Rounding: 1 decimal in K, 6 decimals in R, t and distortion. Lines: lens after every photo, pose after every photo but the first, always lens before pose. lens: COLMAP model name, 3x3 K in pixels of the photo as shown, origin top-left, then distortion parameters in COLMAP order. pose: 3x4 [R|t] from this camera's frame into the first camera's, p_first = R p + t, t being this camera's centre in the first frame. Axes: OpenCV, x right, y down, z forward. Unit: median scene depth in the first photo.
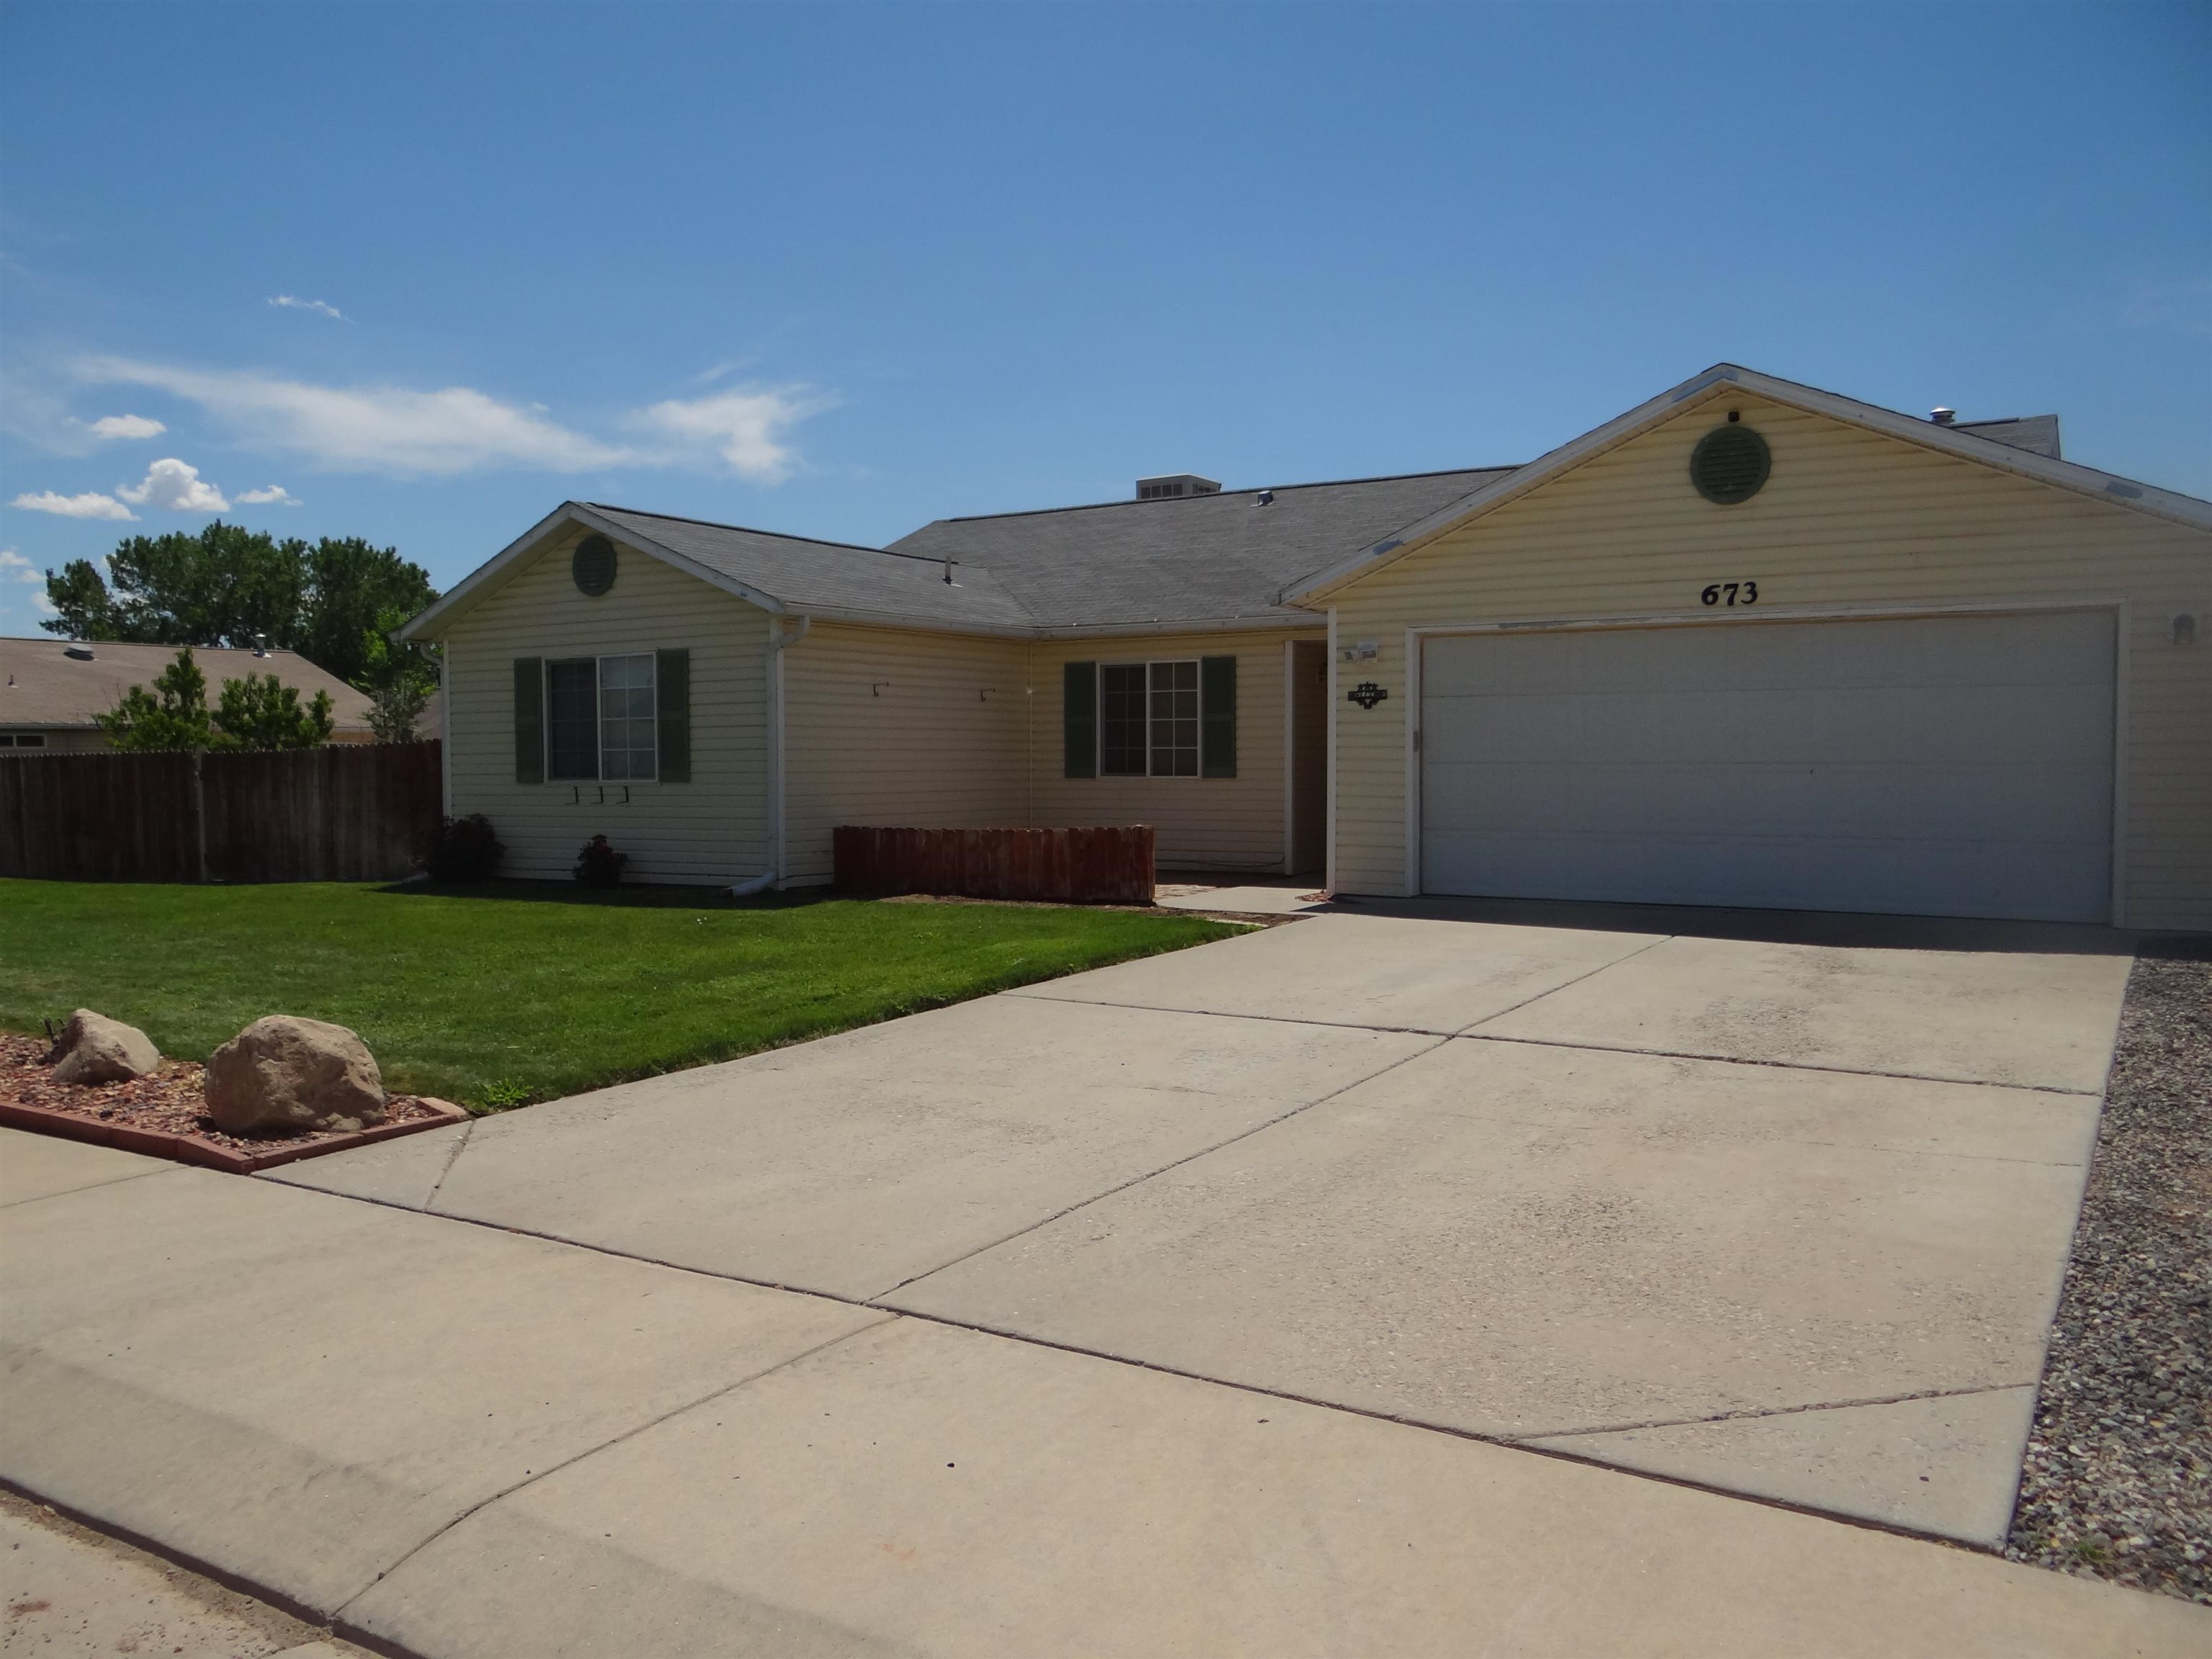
lens RADIAL K [[1742.2, 0, 1099.4], [0, 1742.2, 839.7], [0, 0, 1]] dist [-0.021223, 0.001469]
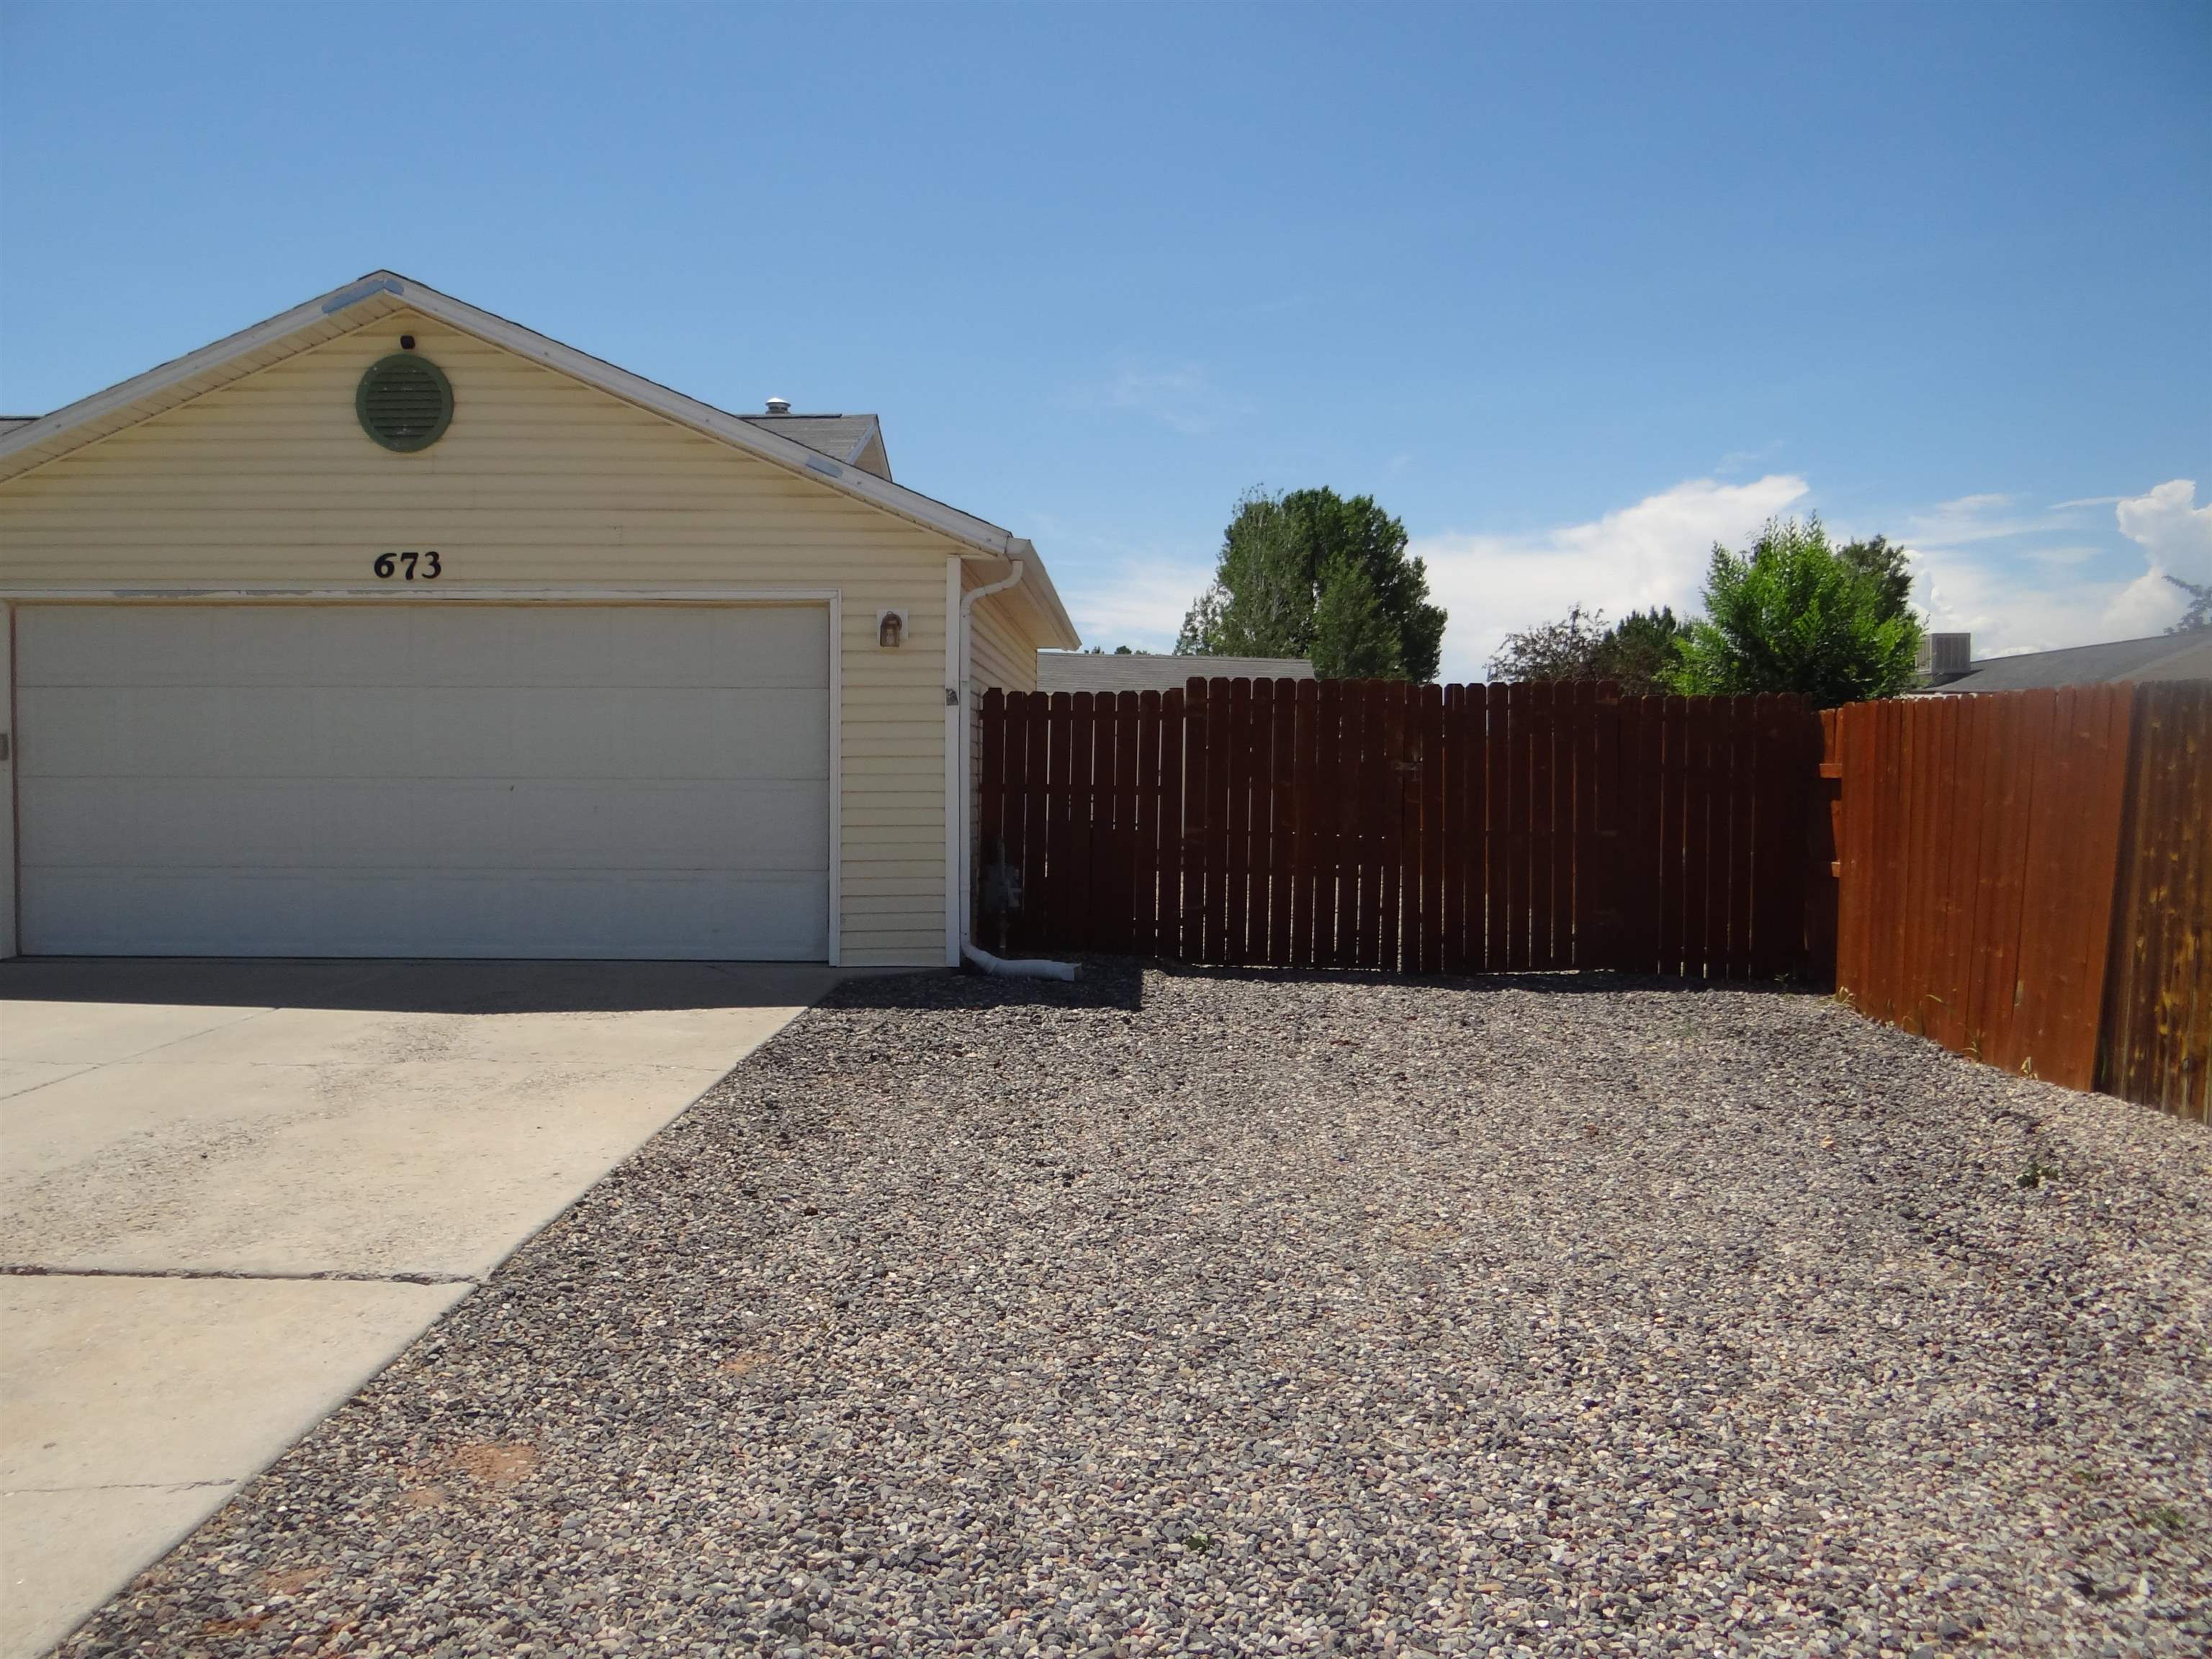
lens RADIAL K [[1752.6, 0, 1095.1], [0, 1752.6, 819.8], [0, 0, 1]] dist [0.005381, -0.002900]
pose [[0.868323, -0.008347, 0.495928, 0.206880], [0.015951, 0.999811, -0.011101, -0.009647], [-0.495742, 0.017550, 0.868292, 0.129954]]
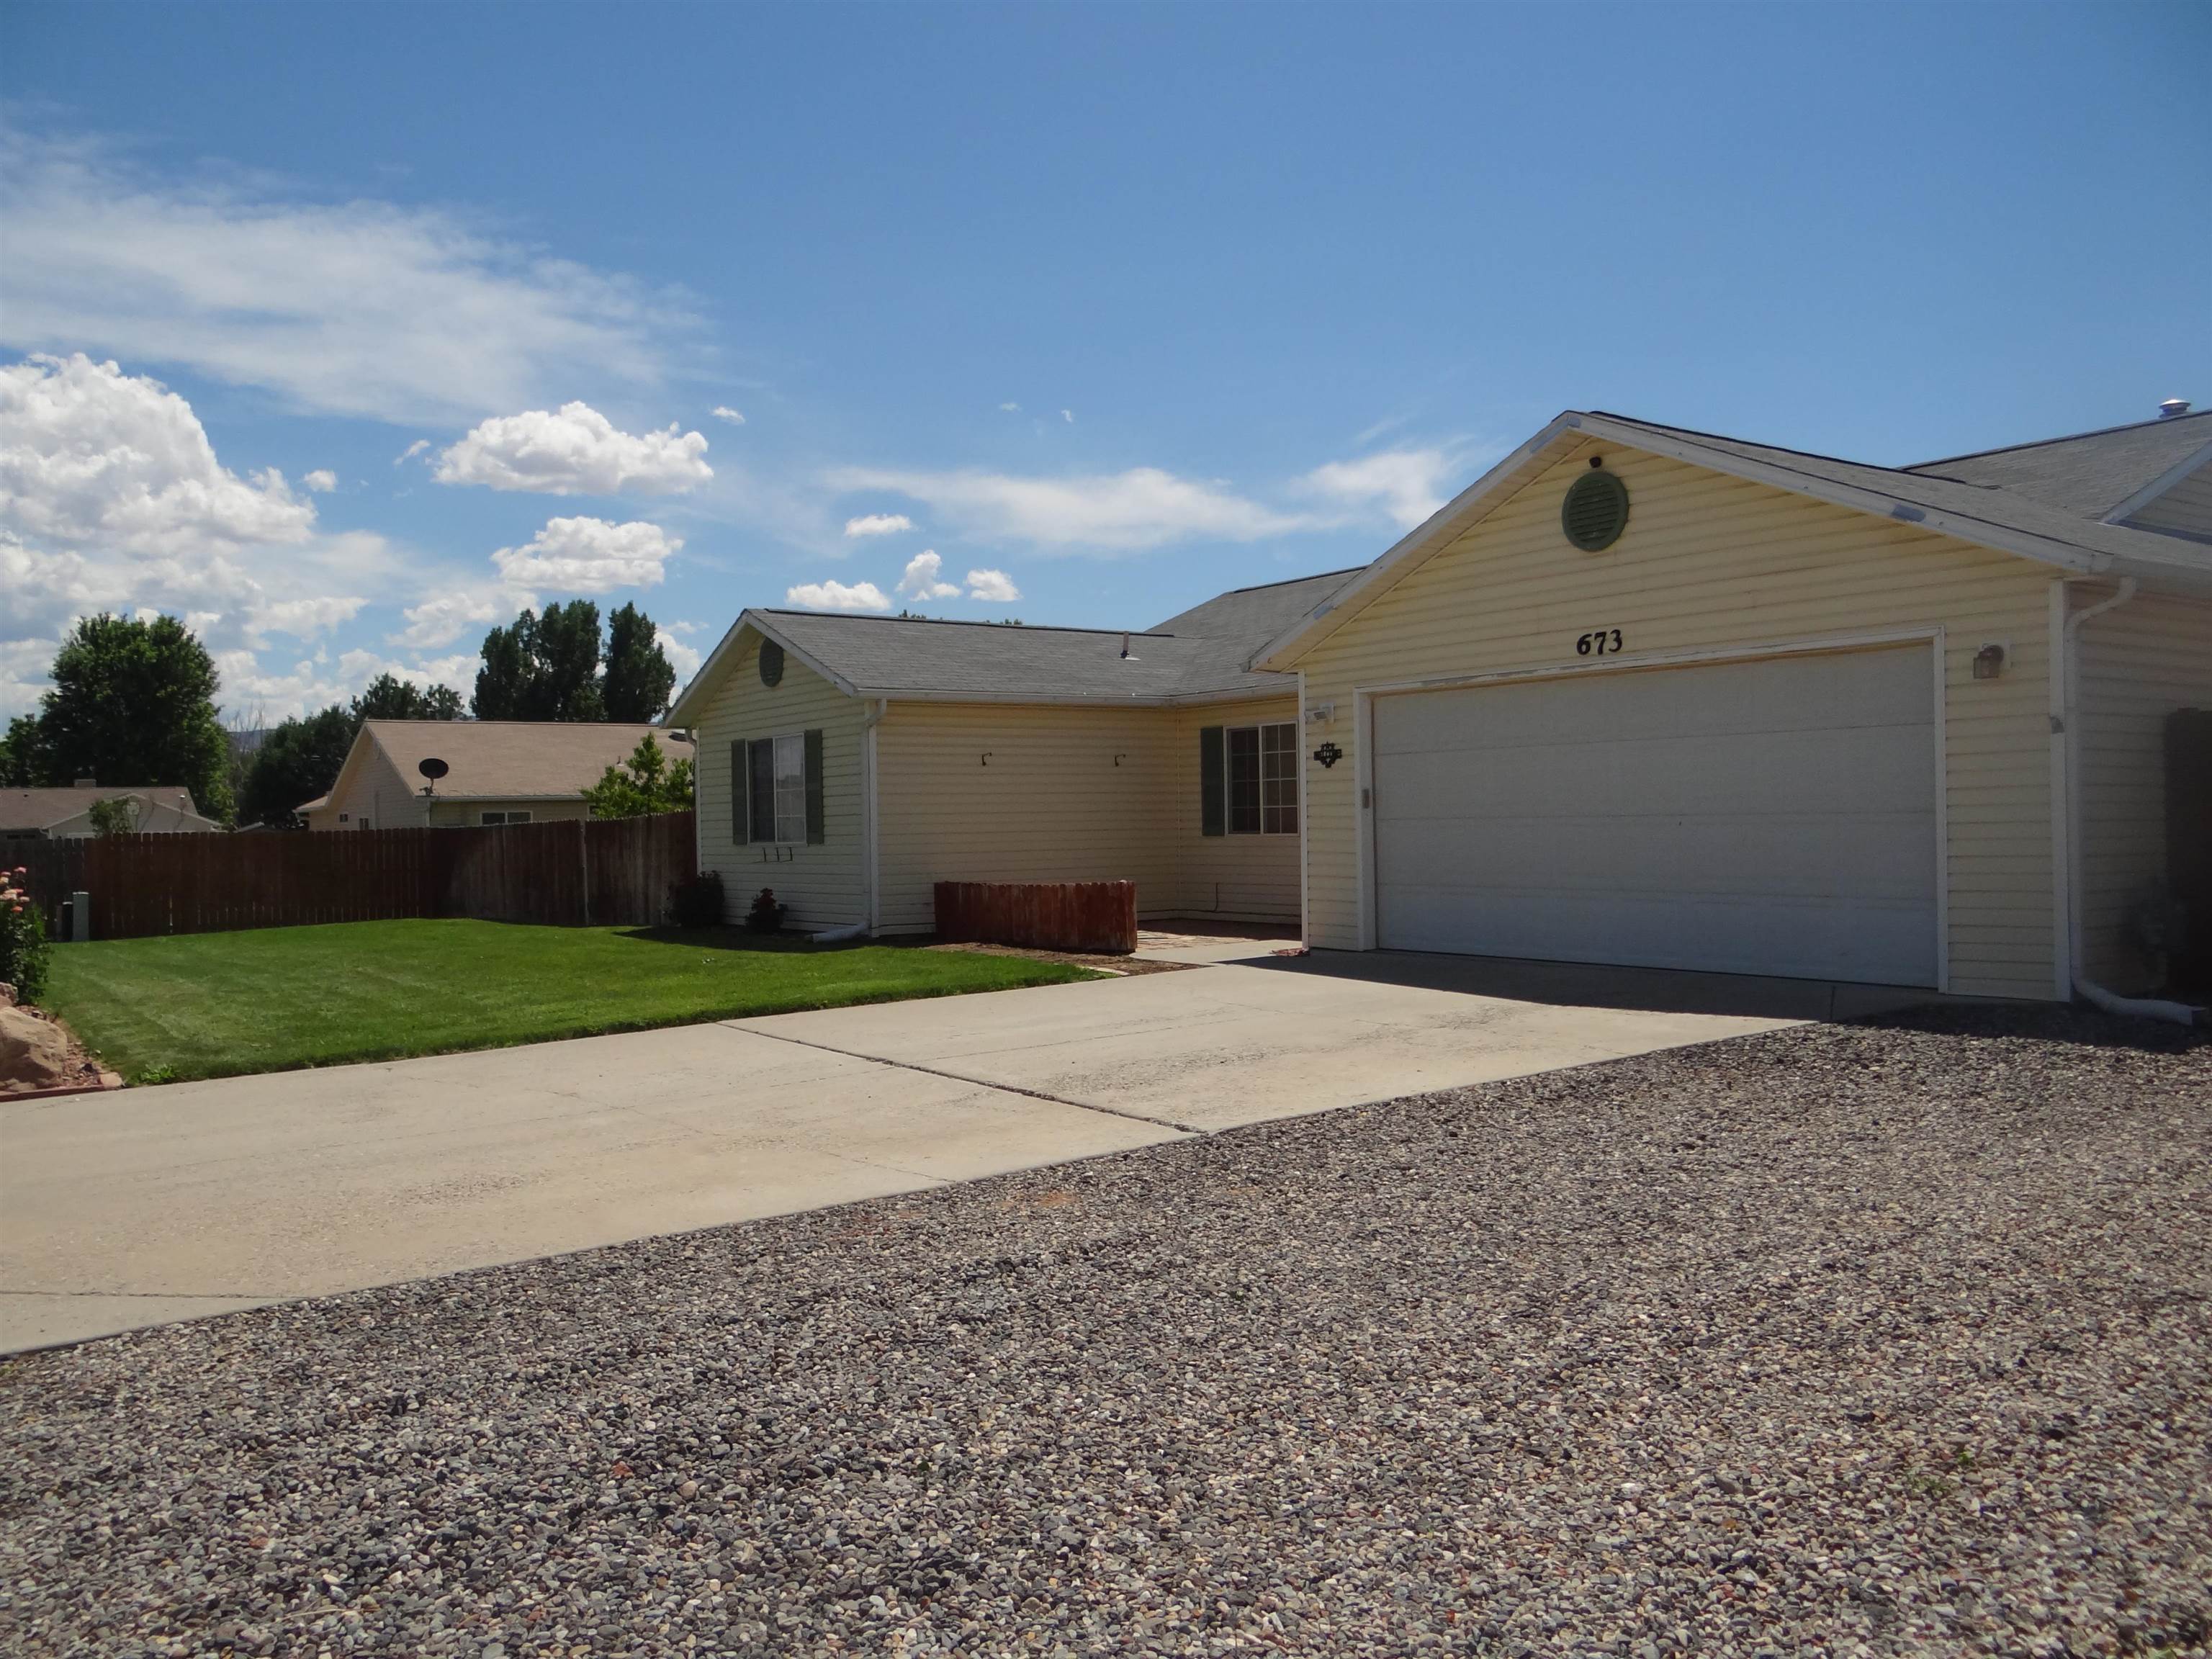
lens RADIAL K [[1760.2, 0, 1105.5], [0, 1760.2, 819.4], [0, 0, 1]] dist [0.011666, -0.005380]
pose [[0.920546, -0.014049, -0.390381, 0.429746], [-0.002287, 0.999142, -0.041350, -0.000988], [0.390627, 0.038957, 0.919724, -0.010823]]
